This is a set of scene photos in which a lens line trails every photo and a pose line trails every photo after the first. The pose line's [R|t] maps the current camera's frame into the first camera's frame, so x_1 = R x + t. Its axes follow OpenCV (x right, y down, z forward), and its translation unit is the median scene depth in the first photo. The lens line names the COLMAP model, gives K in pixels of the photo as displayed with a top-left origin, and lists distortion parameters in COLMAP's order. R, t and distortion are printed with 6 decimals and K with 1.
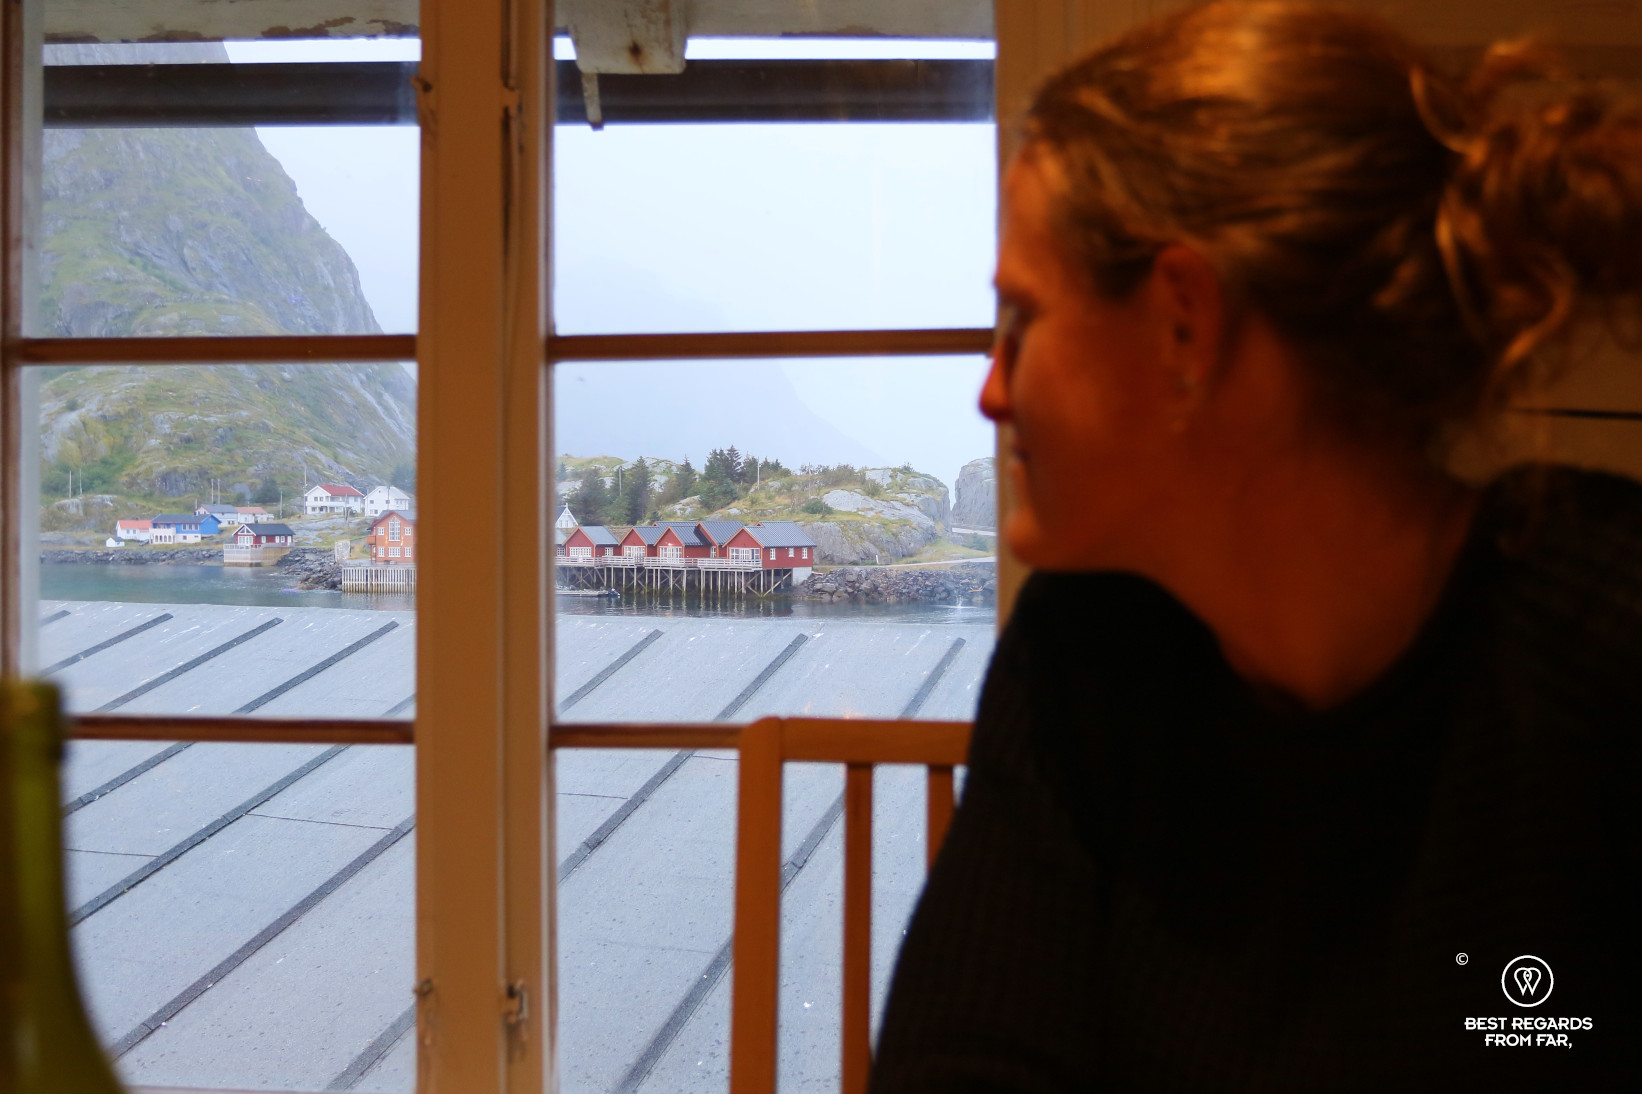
lens RADIAL K [[1748.2, 0, 821.6], [0, 1748.2, 548.3], [0, 0, 1]] dist [0.008955, 0.000000]
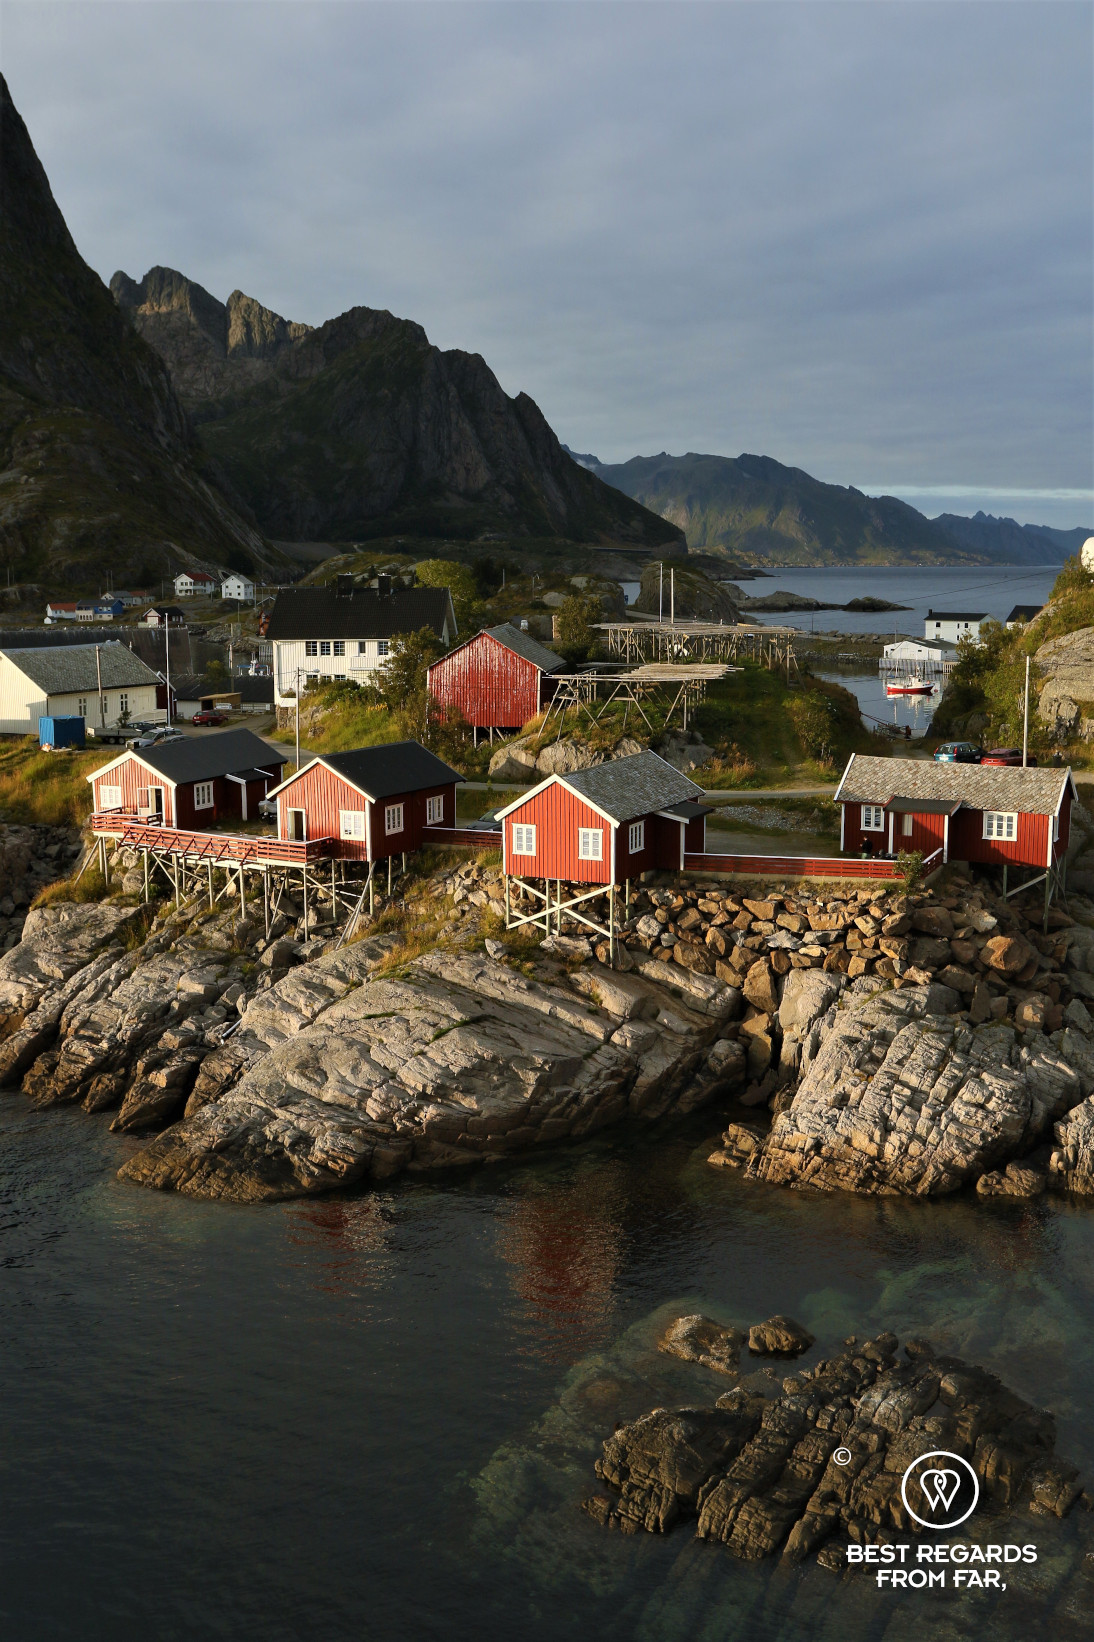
lens RADIAL K [[1748.2, 0, 545.5], [0, 1748.2, 821.5], [0, 0, 1]] dist [0.008955, 0.000000]
pose [[0.999543, -0.010316, -0.028418, 0.022678], [0.013900, 0.991549, 0.128989, -0.014885], [0.026847, -0.129325, 0.991239, -0.308067]]
